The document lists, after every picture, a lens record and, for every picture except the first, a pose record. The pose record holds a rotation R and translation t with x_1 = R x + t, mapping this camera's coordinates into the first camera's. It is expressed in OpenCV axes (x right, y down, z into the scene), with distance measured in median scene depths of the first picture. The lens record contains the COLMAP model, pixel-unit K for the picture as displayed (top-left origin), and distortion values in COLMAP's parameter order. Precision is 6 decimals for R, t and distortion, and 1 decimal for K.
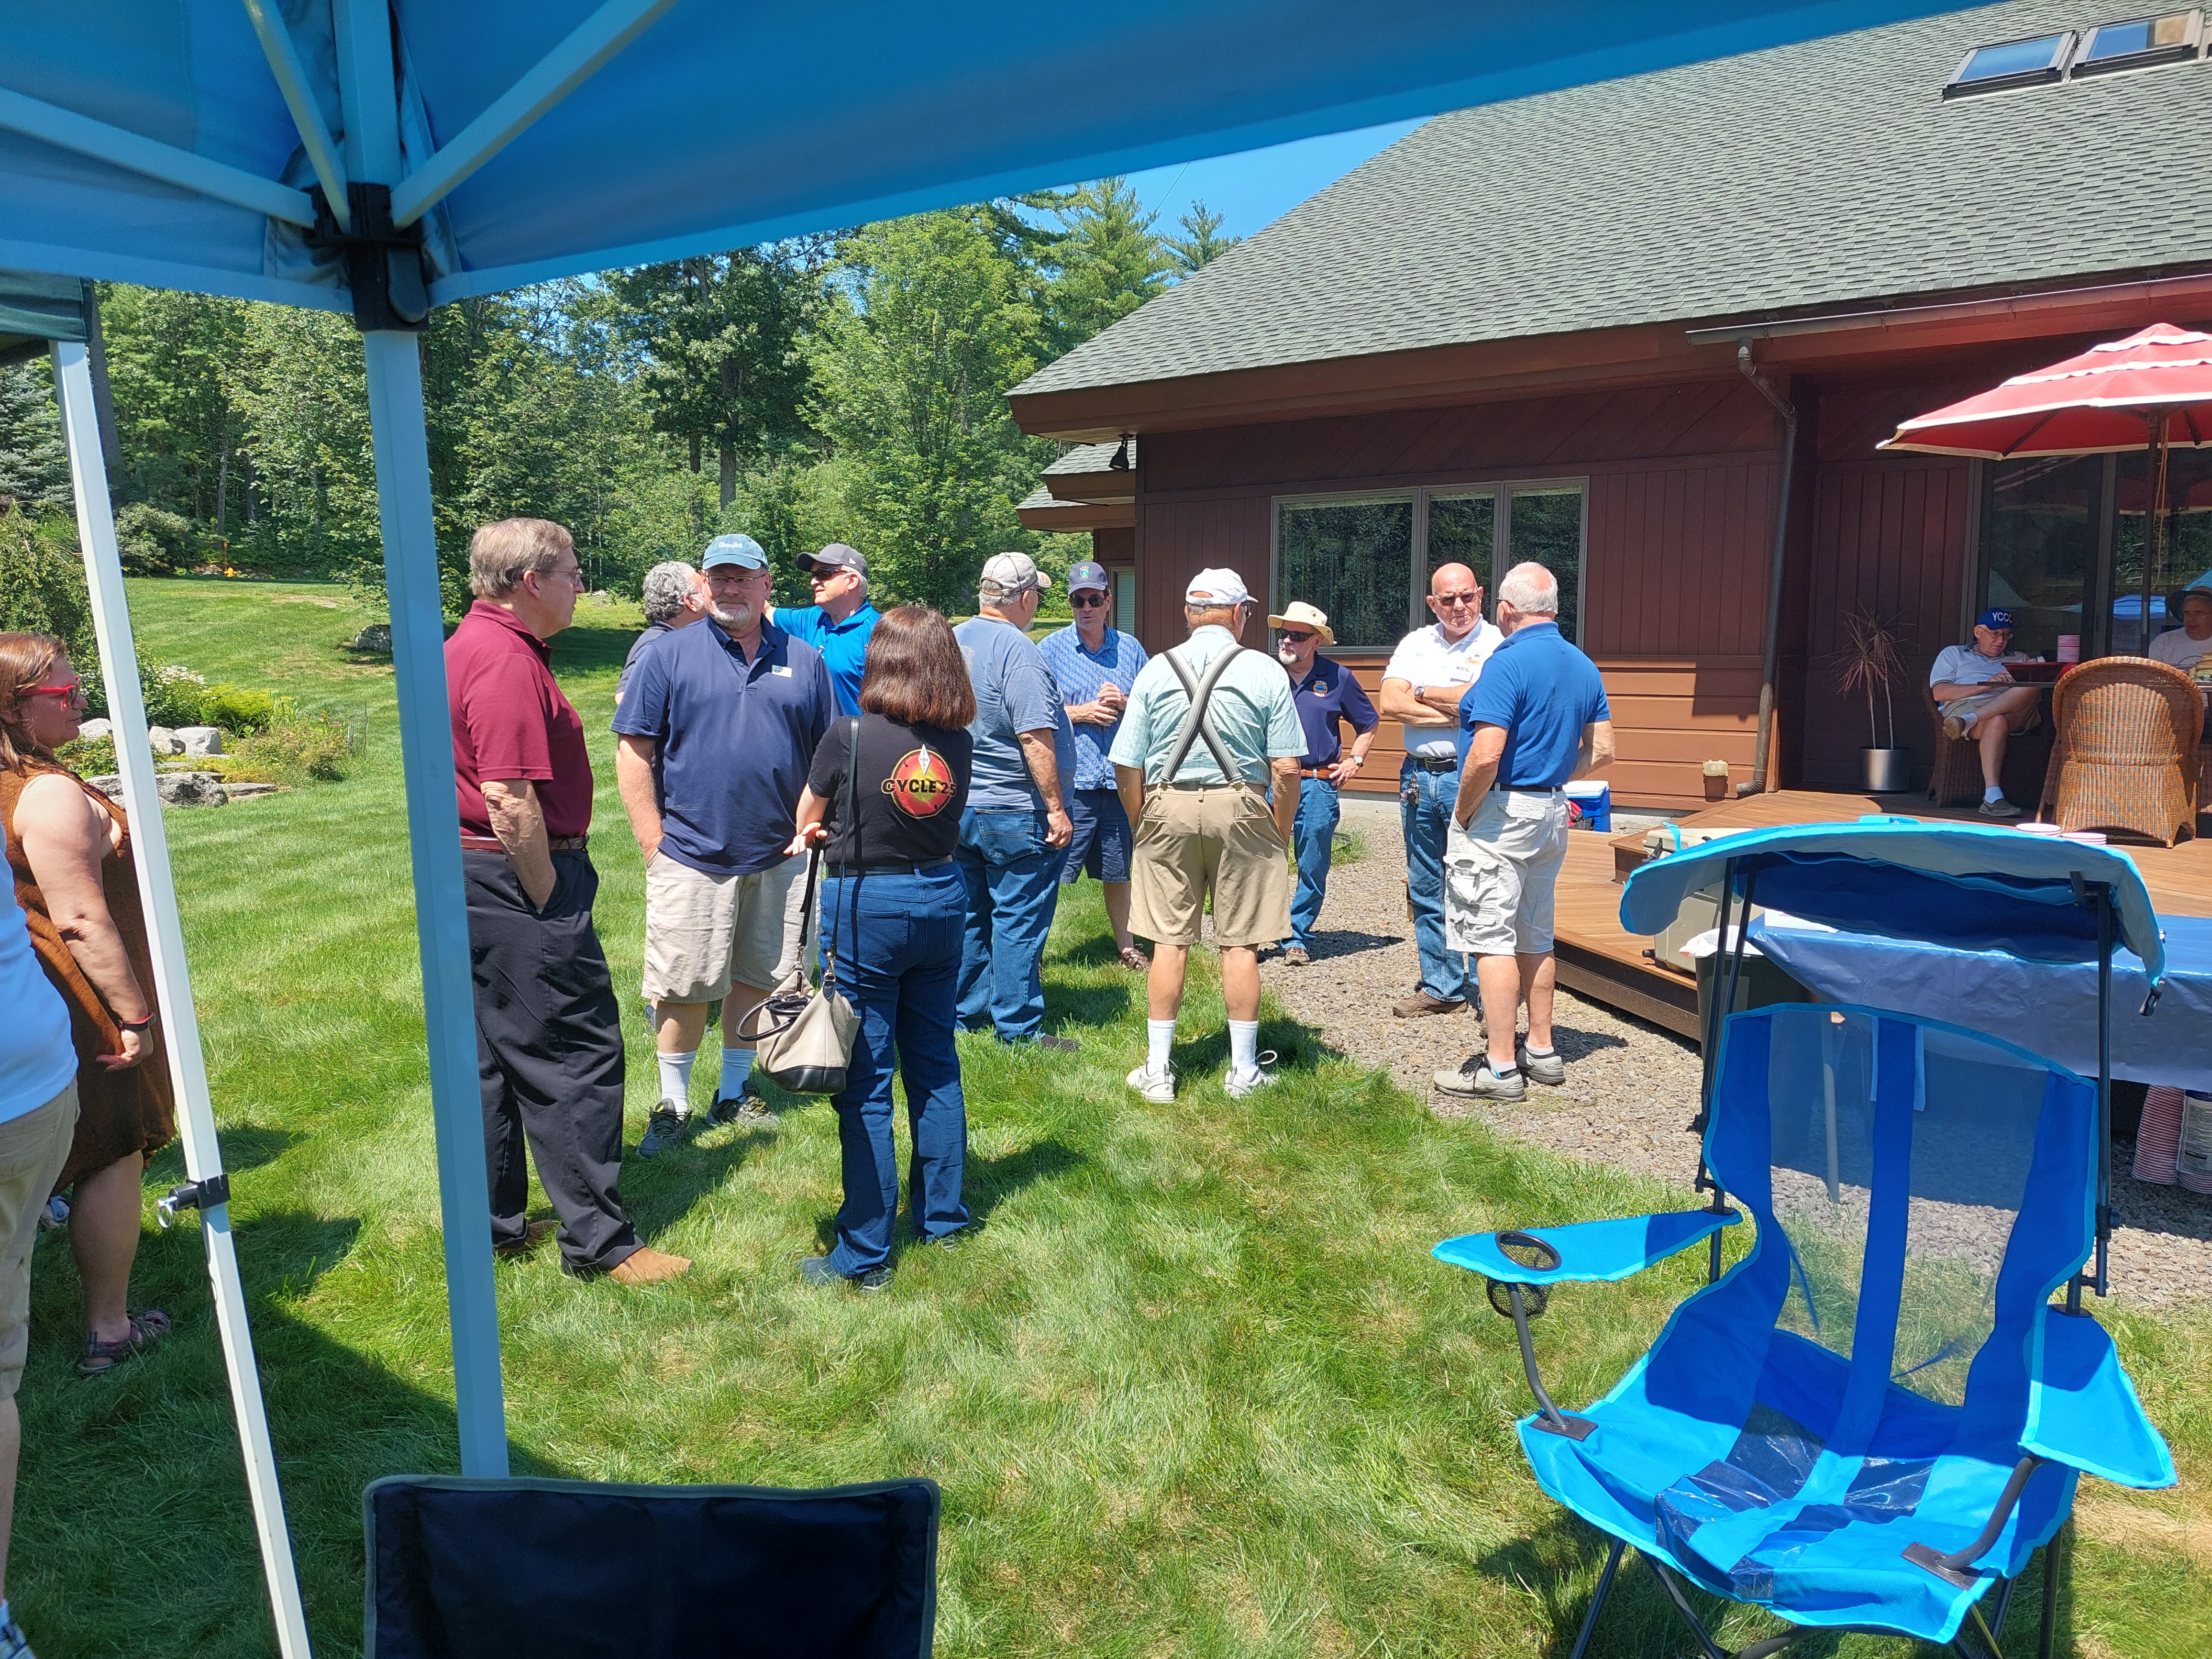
lens RADIAL K [[1574.3, 0, 1106.0], [0, 1574.3, 809.1], [0, 0, 1]] dist [0.032615, -0.044572]
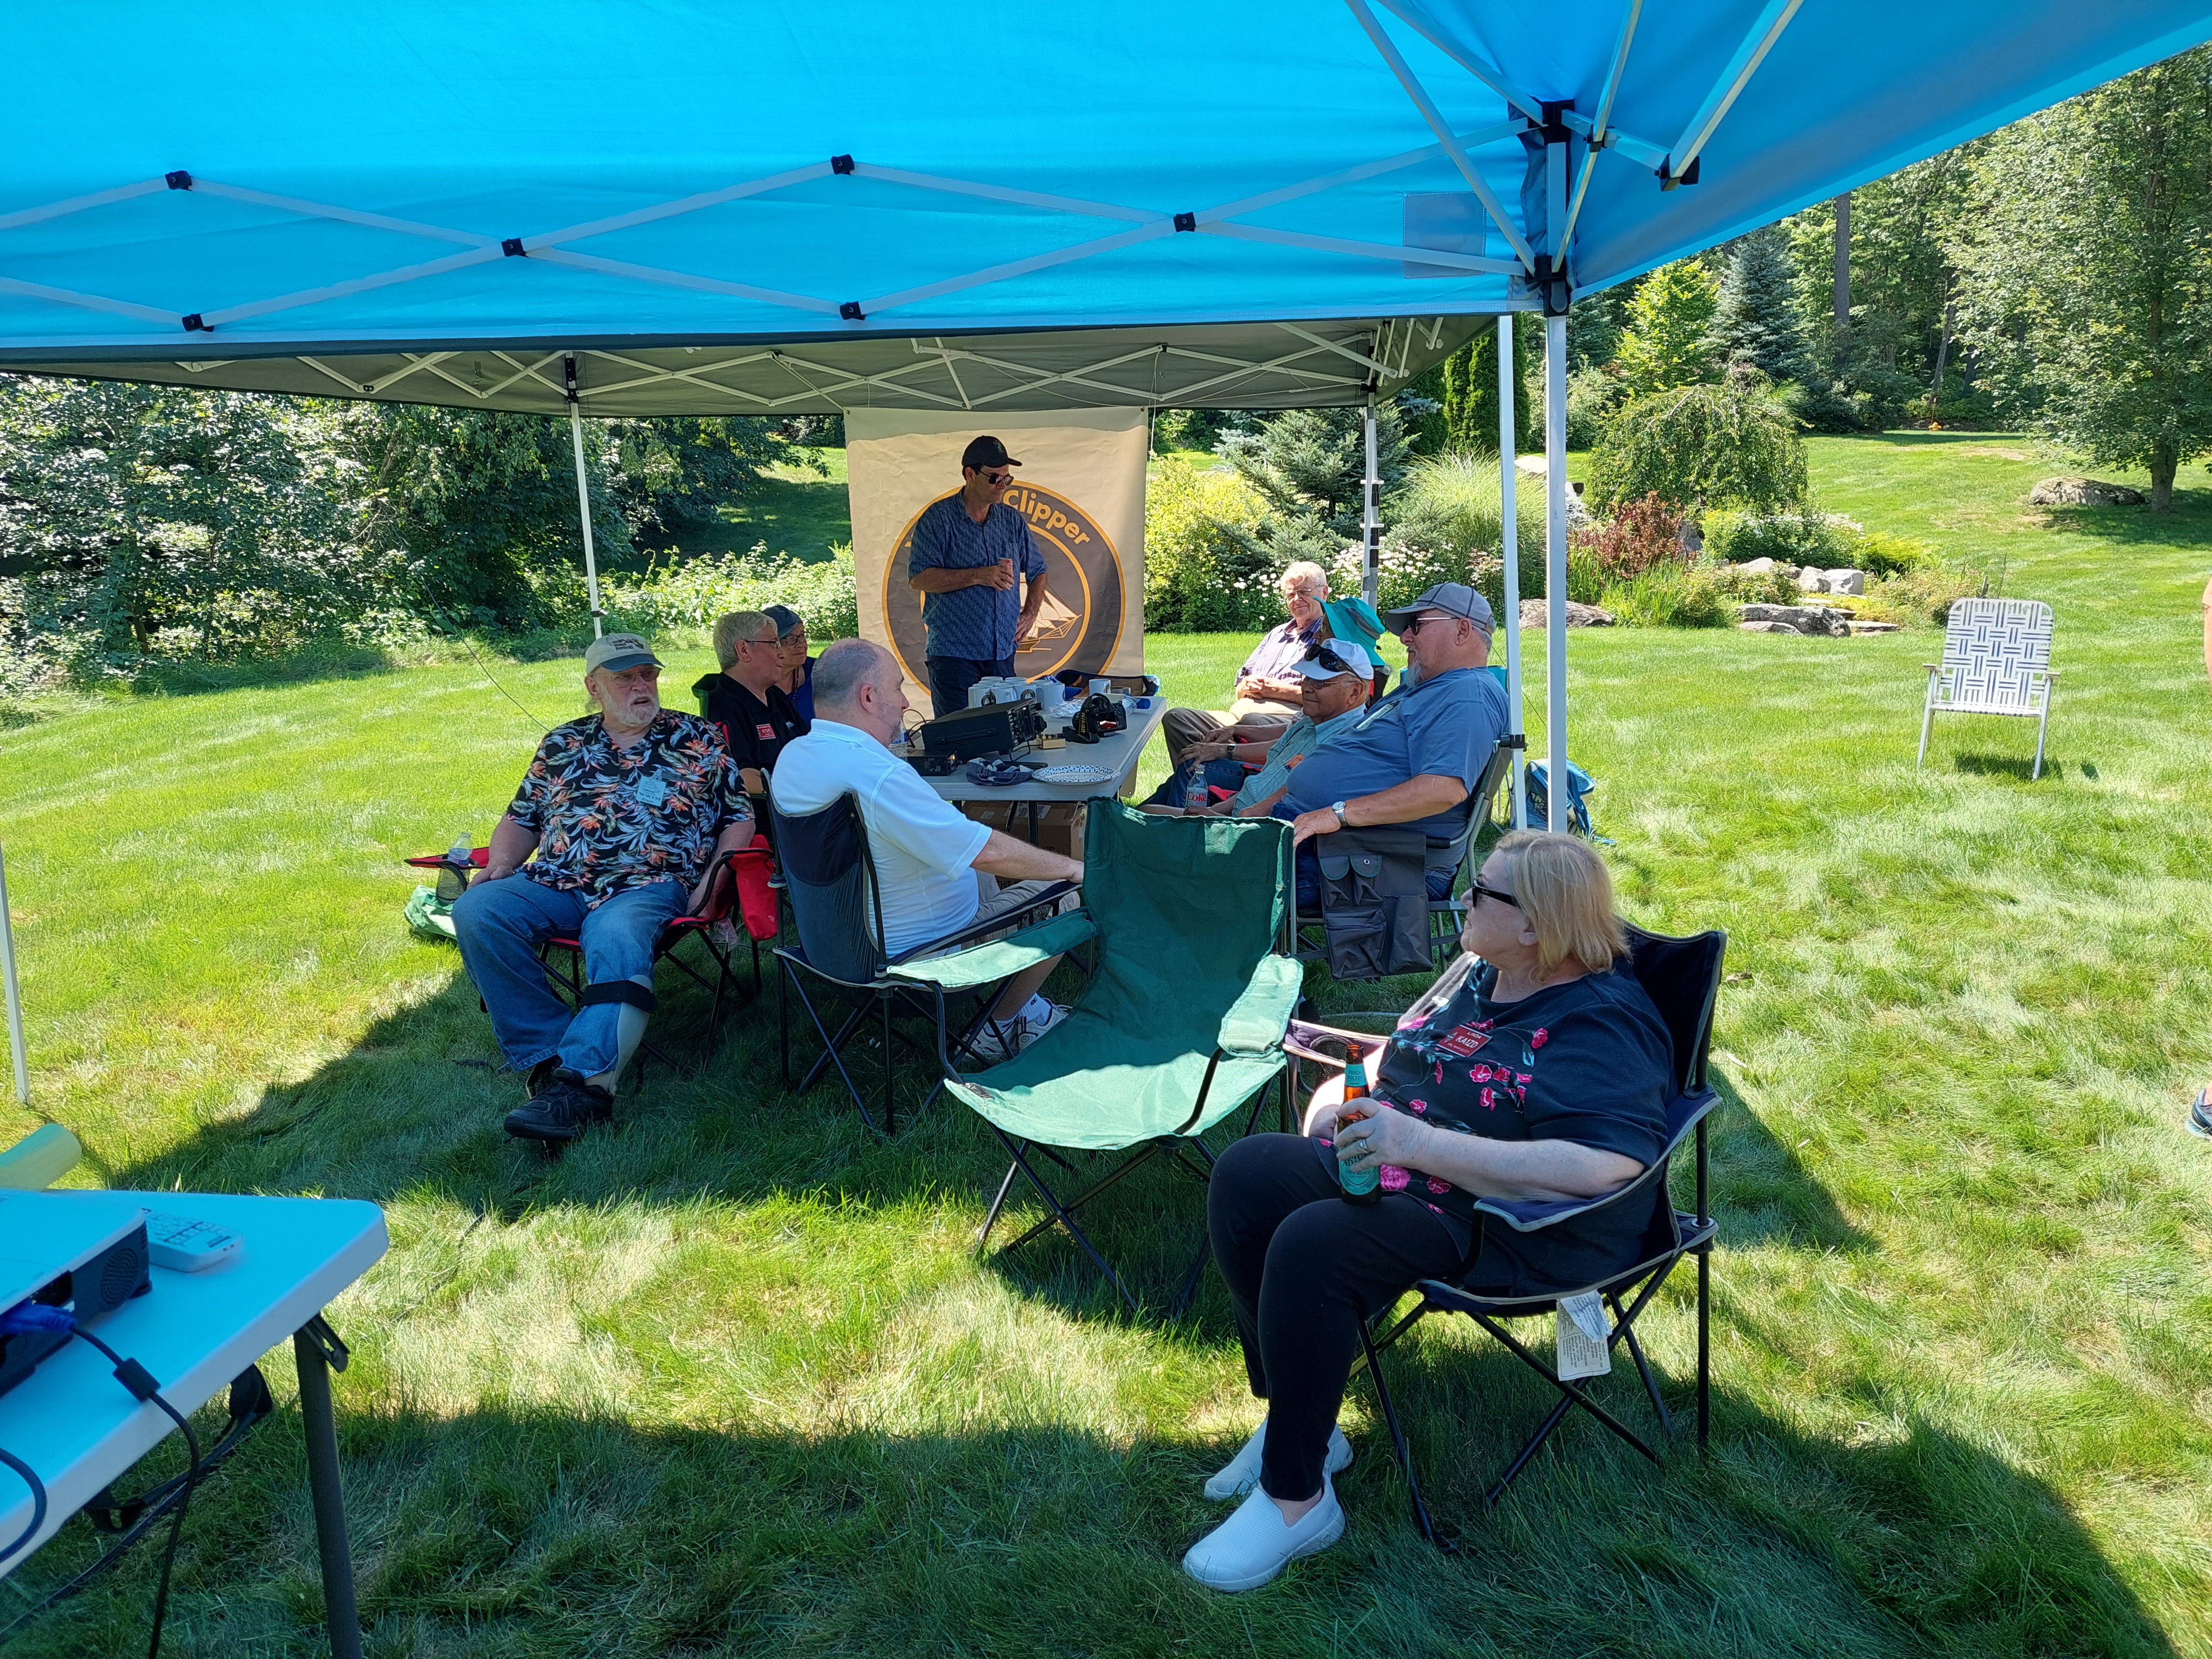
lens RADIAL K [[1574.3, 0, 1119.7], [0, 1574.3, 798.8], [0, 0, 1]] dist [0.032615, -0.044572]
pose [[0.561886, 0.161343, -0.811328, 0.083987], [-0.093539, 0.986896, 0.131477, 0.010702], [0.821909, 0.002015, 0.569615, -0.059673]]
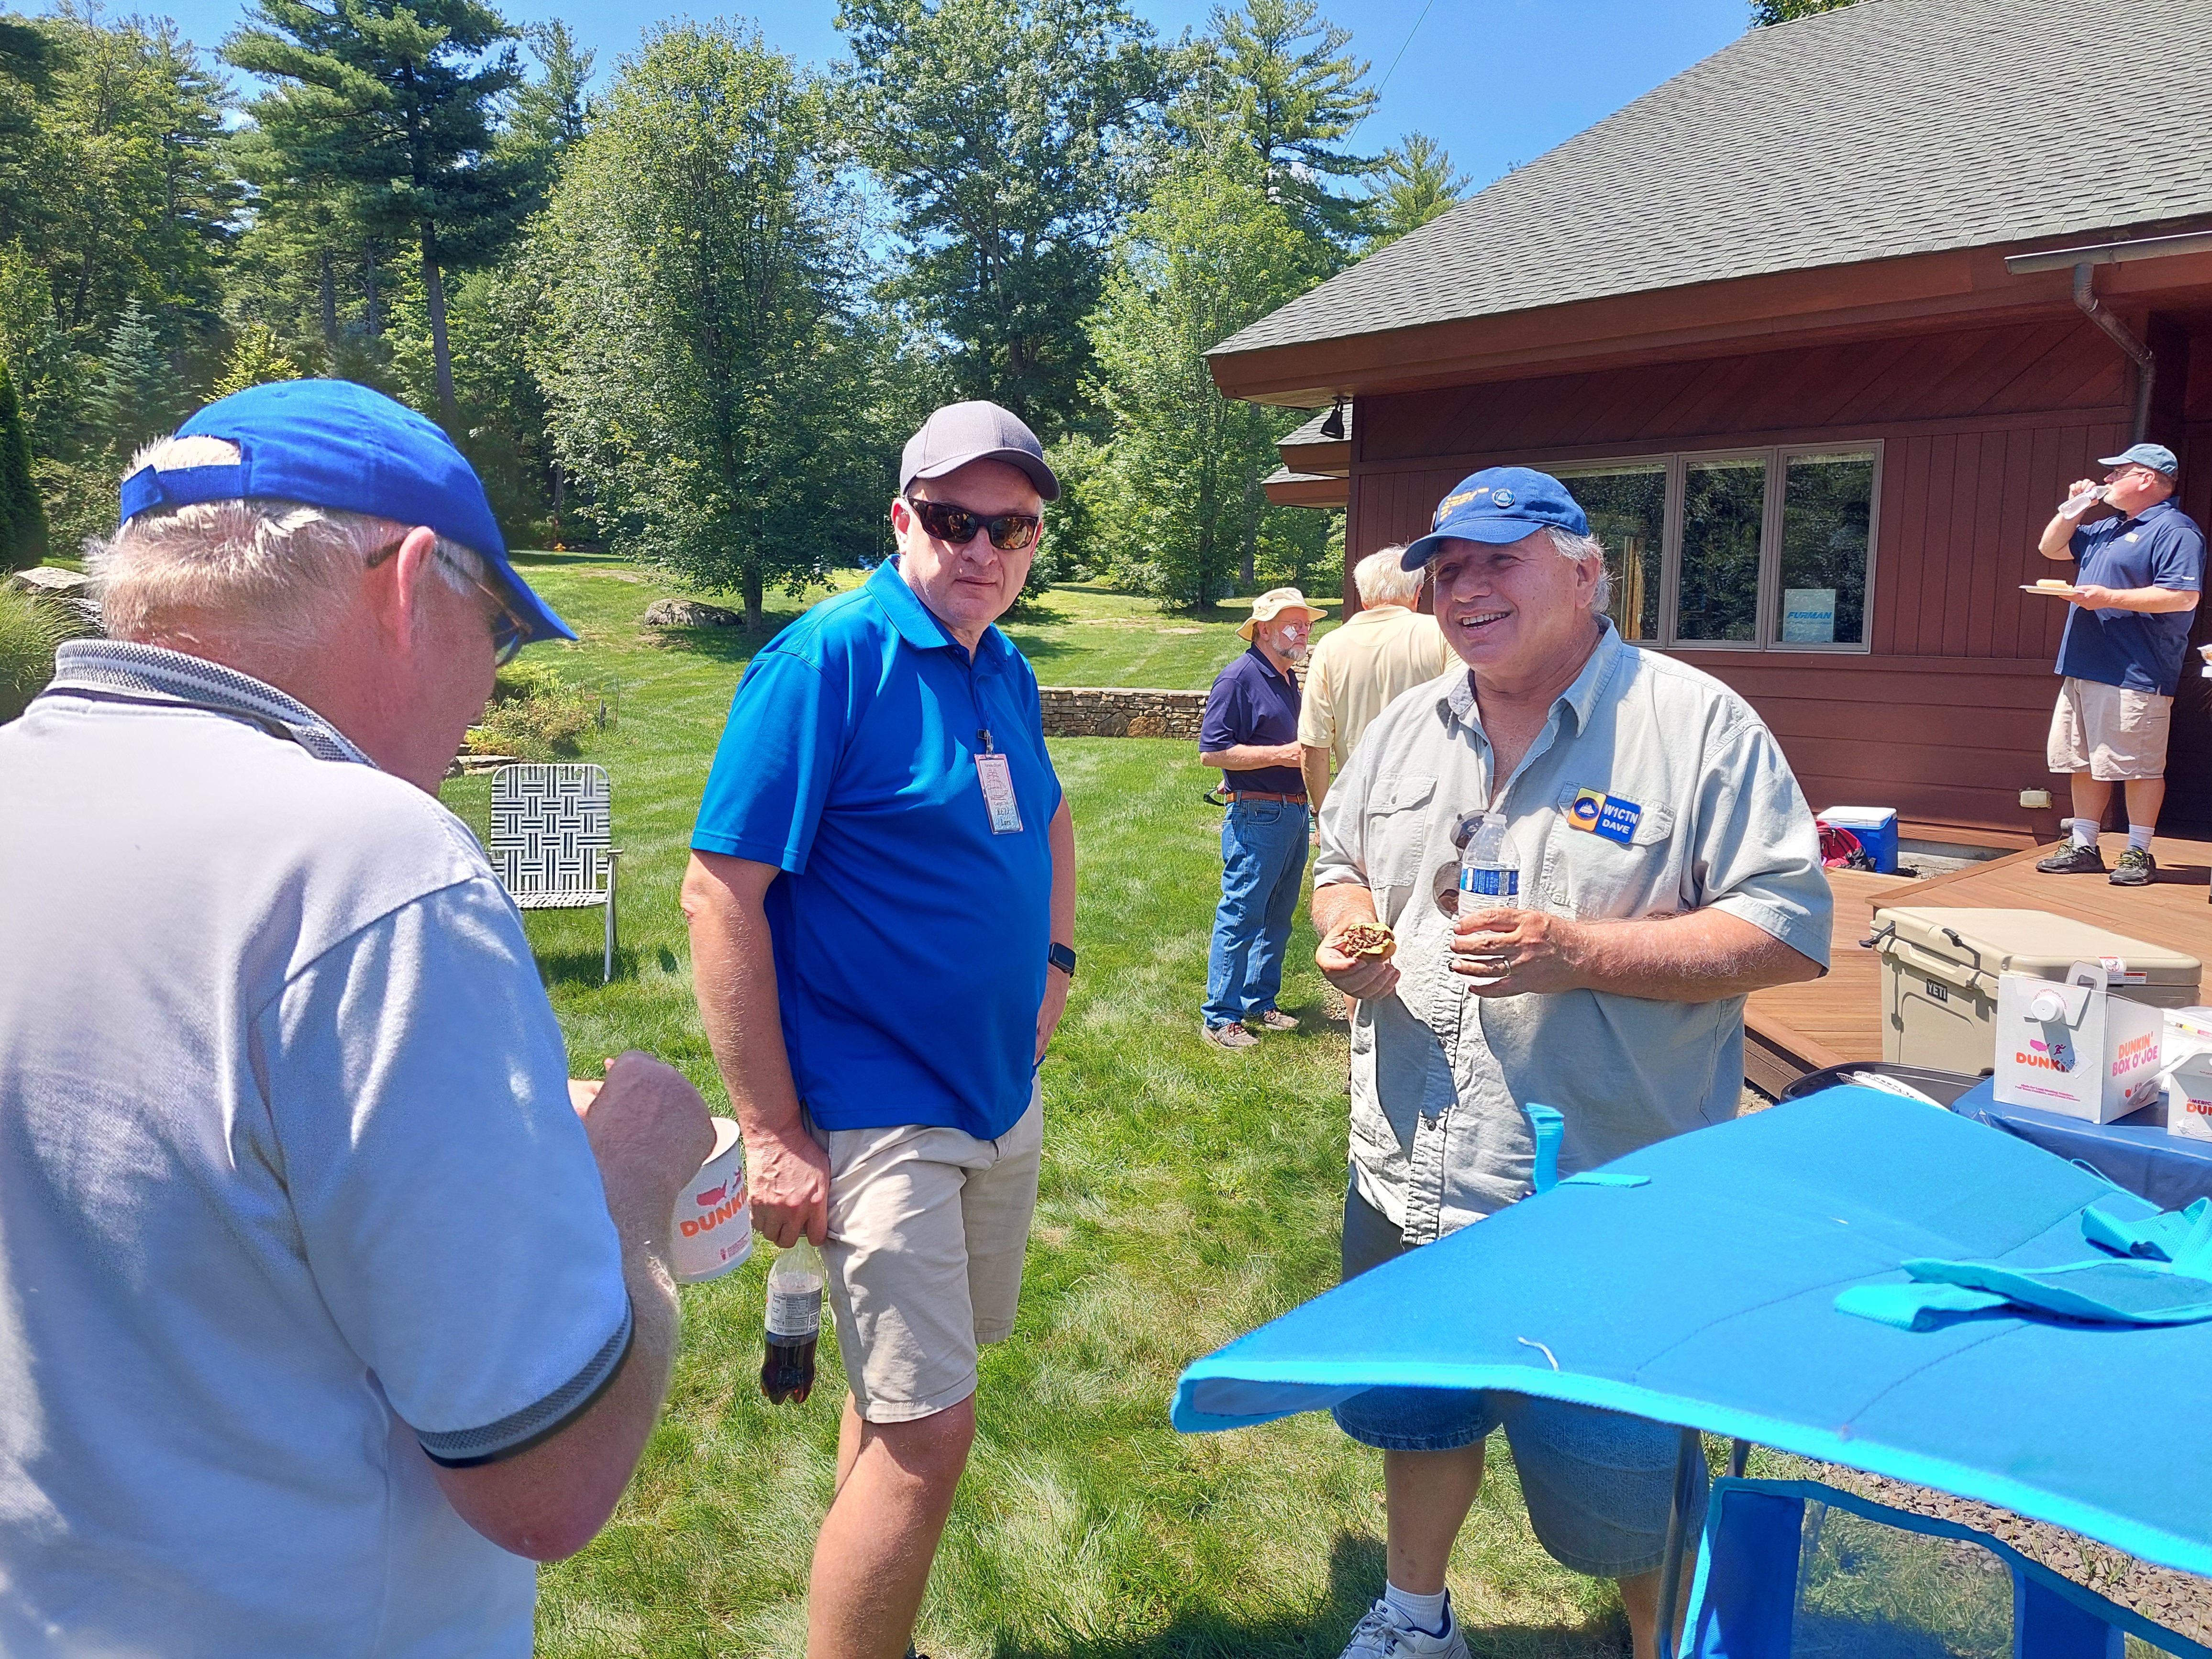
lens RADIAL K [[1574.3, 0, 1145.9], [0, 1574.3, 811.0], [0, 0, 1]] dist [0.032615, -0.044572]
pose [[0.986299, 0.032402, -0.161757, 0.044065], [-0.030031, 0.999403, 0.017080, -0.012628], [0.162214, -0.011988, 0.986683, 0.078077]]
